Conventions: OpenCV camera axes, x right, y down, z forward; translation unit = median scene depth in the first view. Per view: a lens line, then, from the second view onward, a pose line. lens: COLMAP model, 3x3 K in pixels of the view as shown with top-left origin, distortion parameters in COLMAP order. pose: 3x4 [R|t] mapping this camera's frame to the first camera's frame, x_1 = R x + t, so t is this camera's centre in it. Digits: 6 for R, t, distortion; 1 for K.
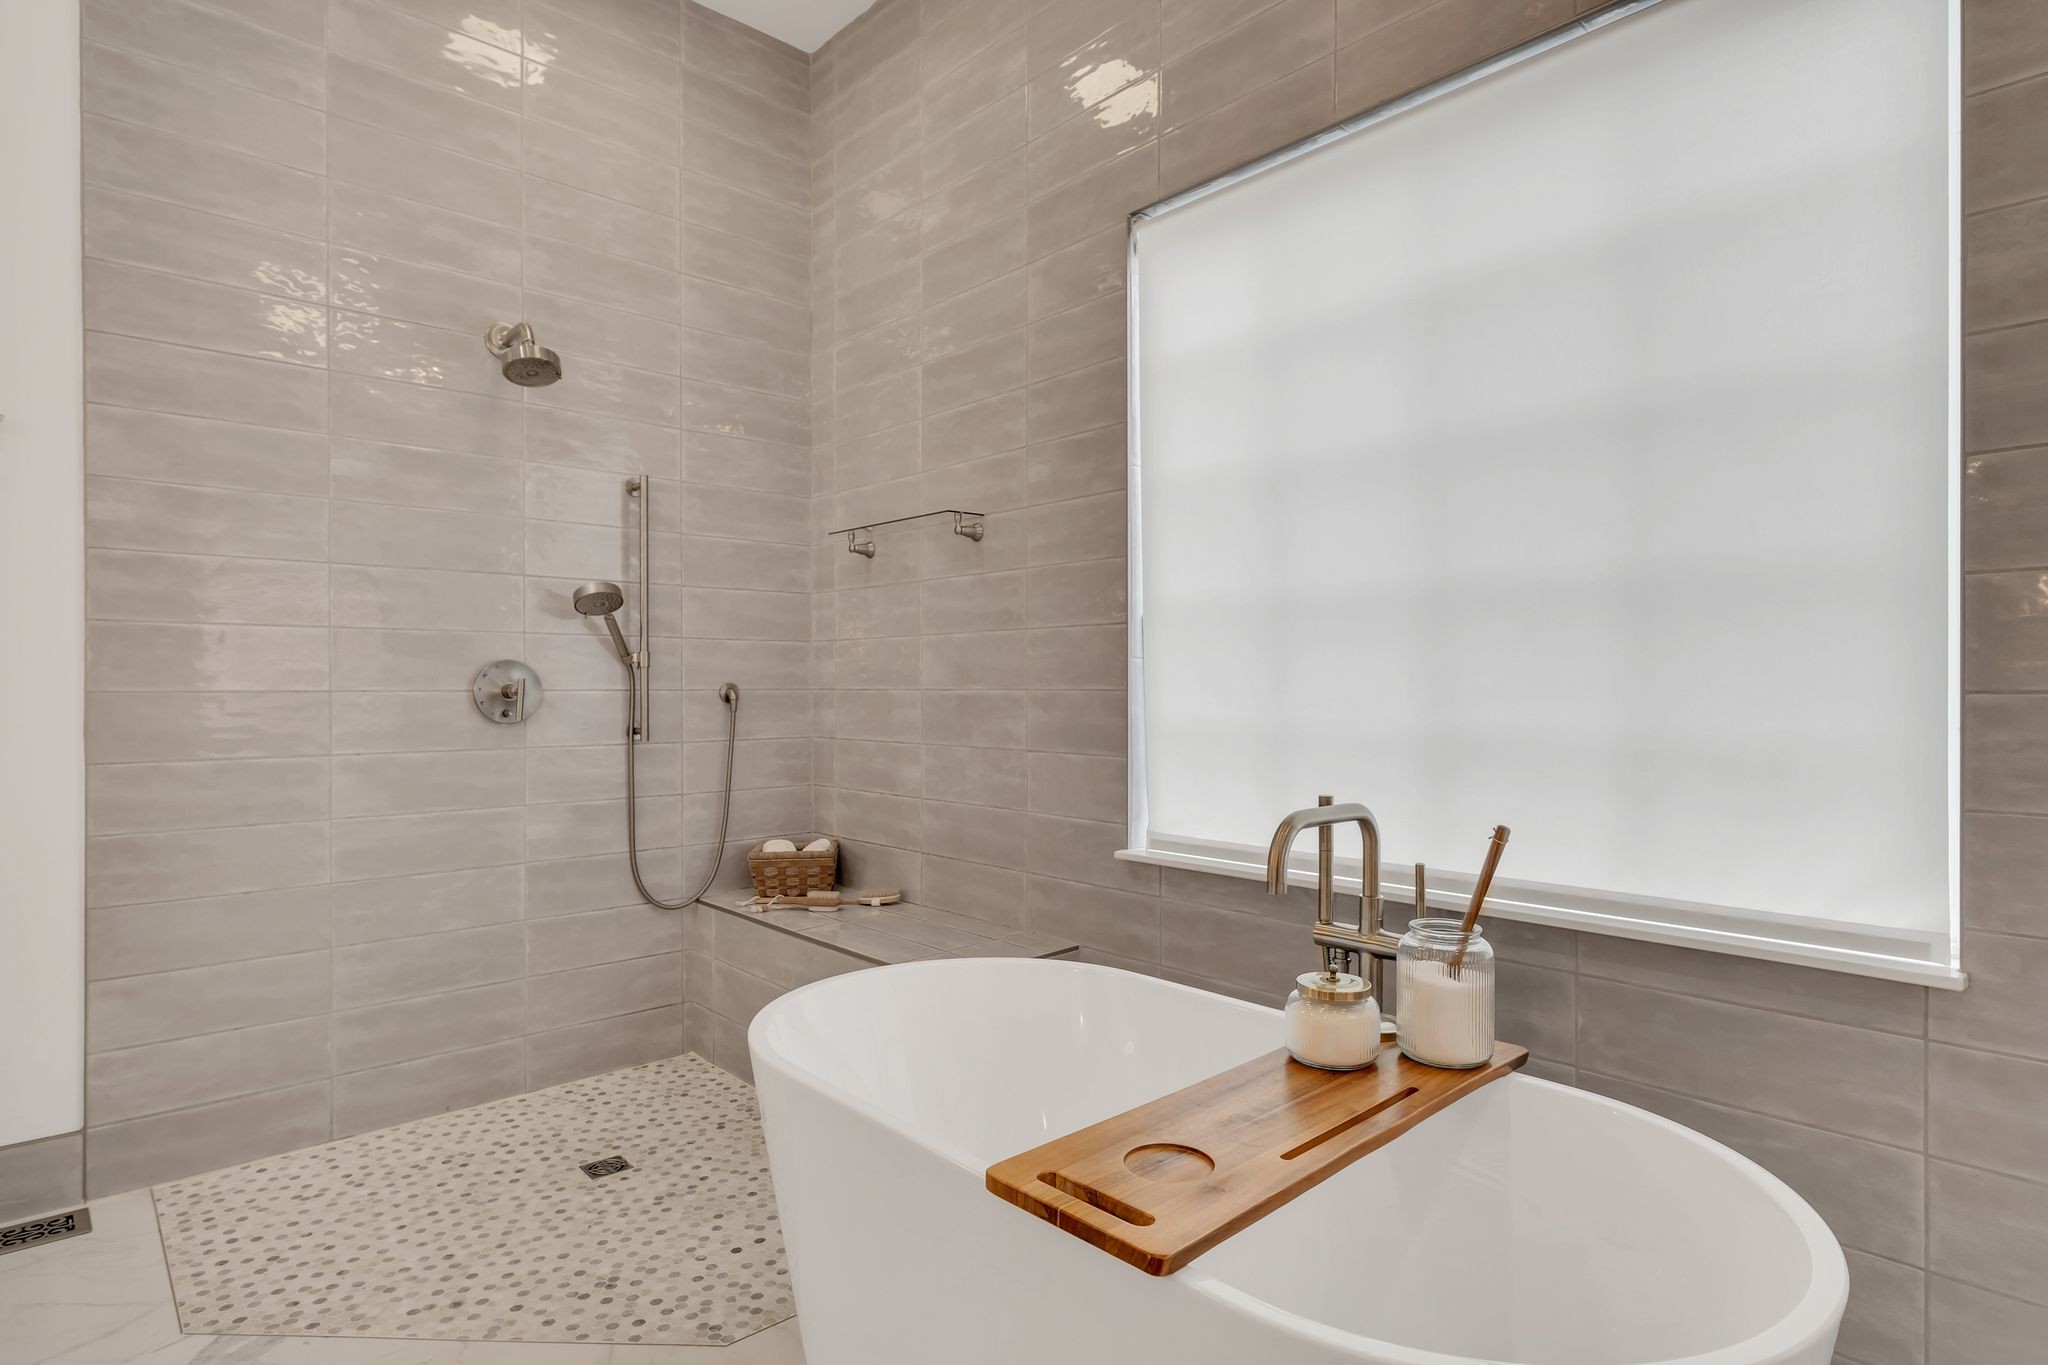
lens RADIAL K [[1077.1, 0, 1025.4], [0, 1077.1, 694.2], [0, 0, 1]] dist [-0.002688, 0.000685]
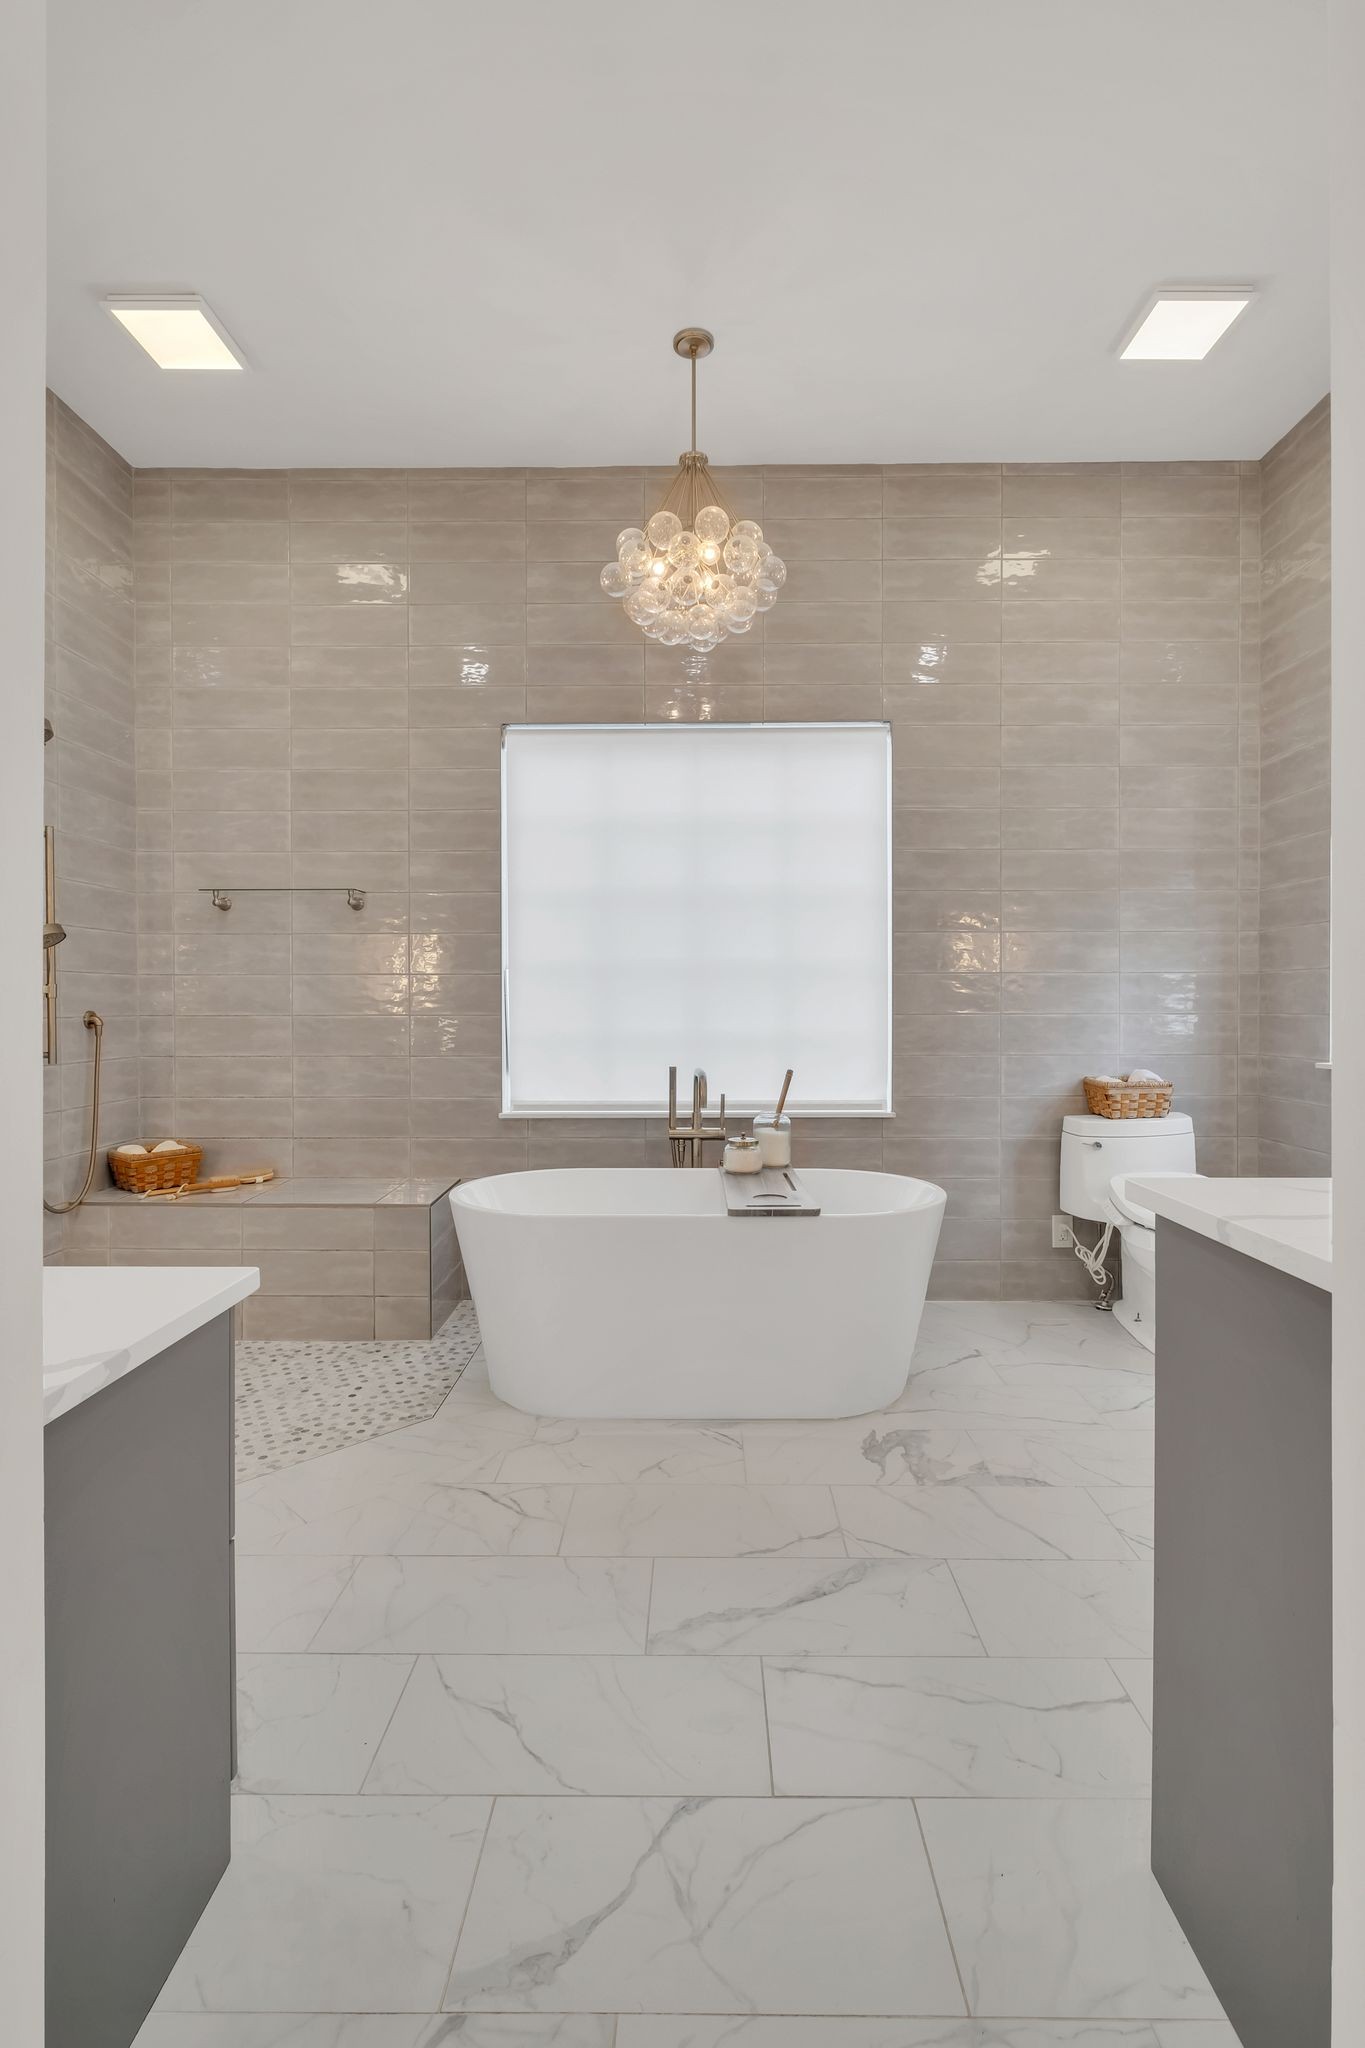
lens RADIAL K [[971.8, 0, 682.5], [0, 971.8, 1024.0], [0, 0, 1]] dist [-0.000256, -0.000078]
pose [[0.686919, -0.015550, 0.726568, -0.639834], [0.006085, 0.999859, 0.015646, -0.009660], [-0.726709, -0.006326, 0.686917, -0.172893]]
